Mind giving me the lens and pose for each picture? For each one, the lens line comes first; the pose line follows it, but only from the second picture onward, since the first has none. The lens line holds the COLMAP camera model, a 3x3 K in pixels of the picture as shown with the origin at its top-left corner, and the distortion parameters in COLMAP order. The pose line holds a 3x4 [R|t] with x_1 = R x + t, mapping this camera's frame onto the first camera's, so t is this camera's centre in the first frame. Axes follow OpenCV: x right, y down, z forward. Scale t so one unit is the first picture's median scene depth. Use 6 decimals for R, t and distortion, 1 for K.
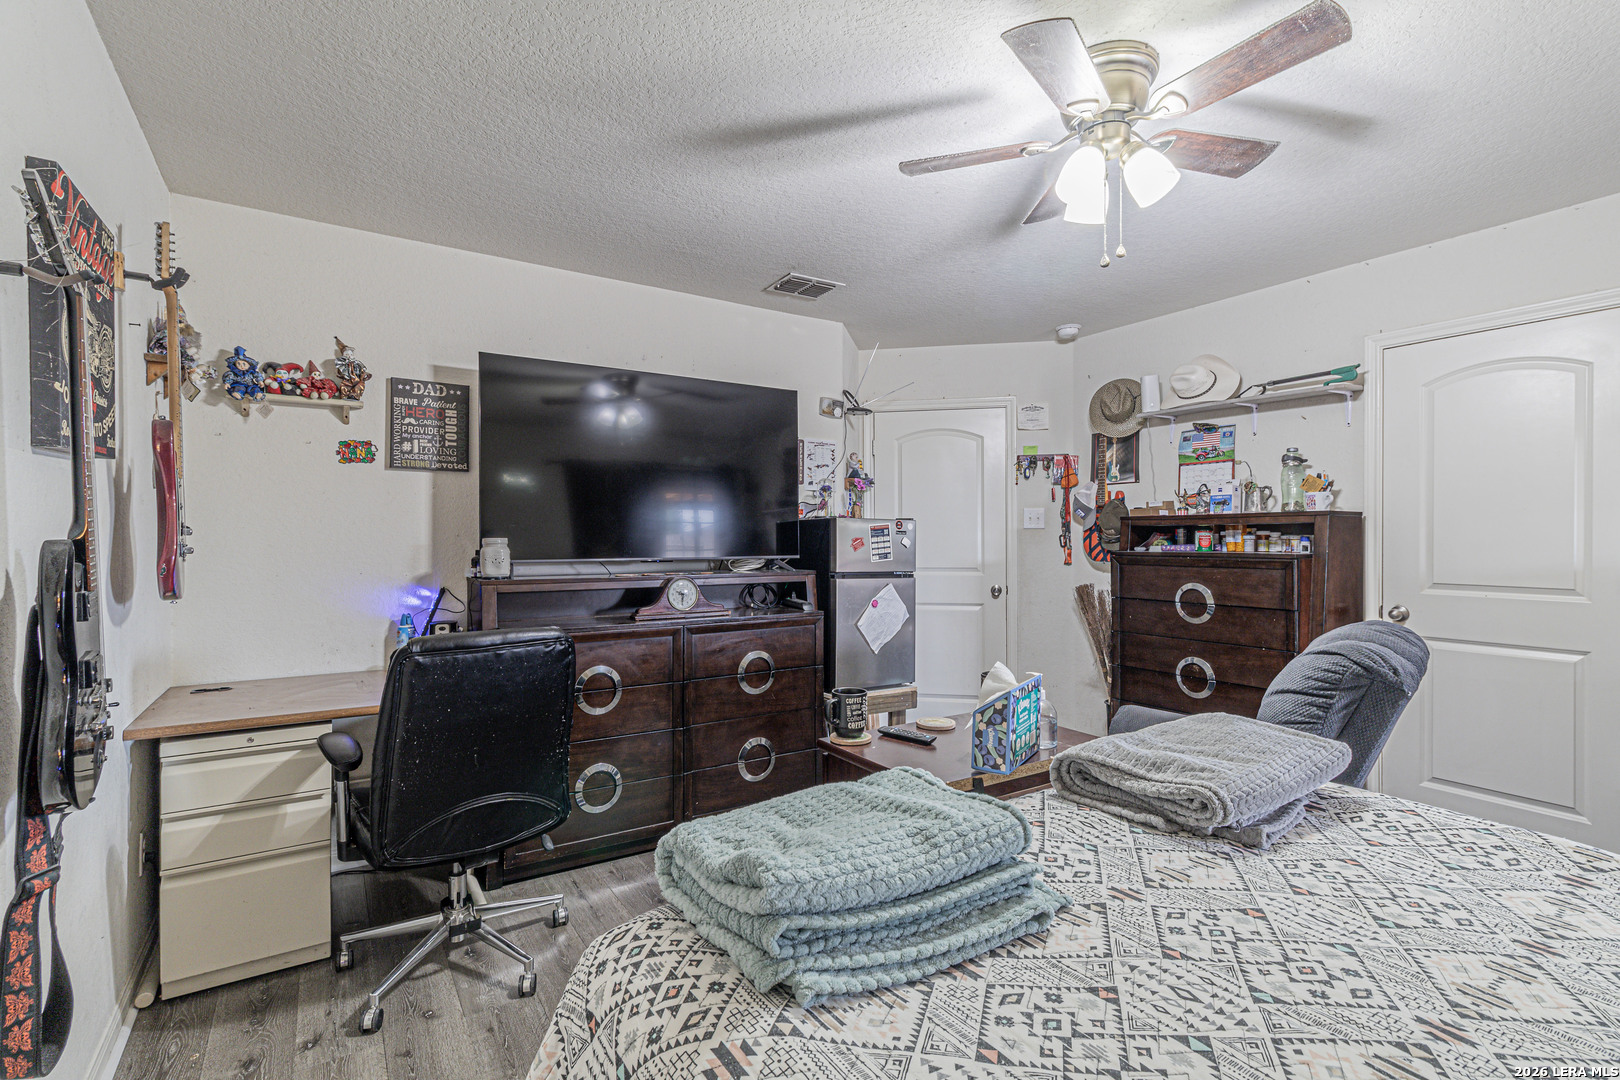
lens RADIAL K [[764.1, 0, 810.0], [0, 764.1, 540.0], [0, 0, 1]] dist [0.004033, 0.000289]
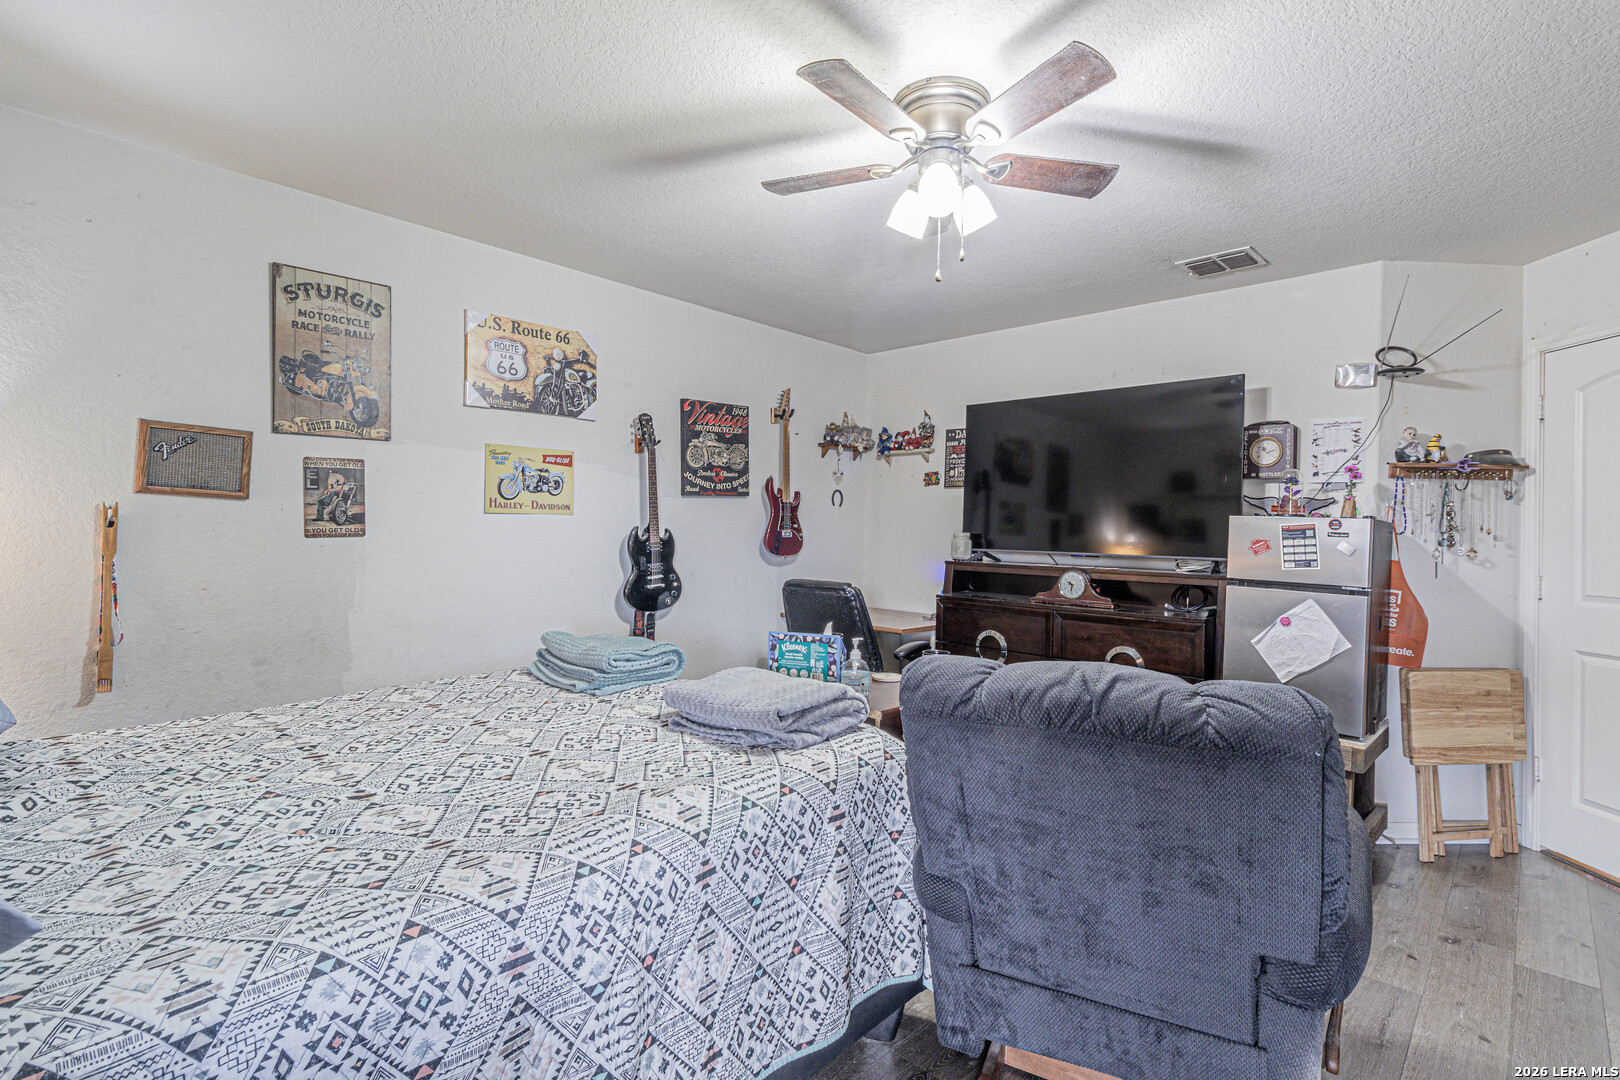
lens RADIAL K [[751.5, 0, 807.3], [0, 751.5, 531.5], [0, 0, 1]] dist [0.003207, 0.000186]
pose [[0.227026, 0.008696, -0.973850, 0.876507], [-0.024908, 0.999685, 0.003120, -0.002341], [0.973570, 0.023548, 0.227171, 0.375421]]
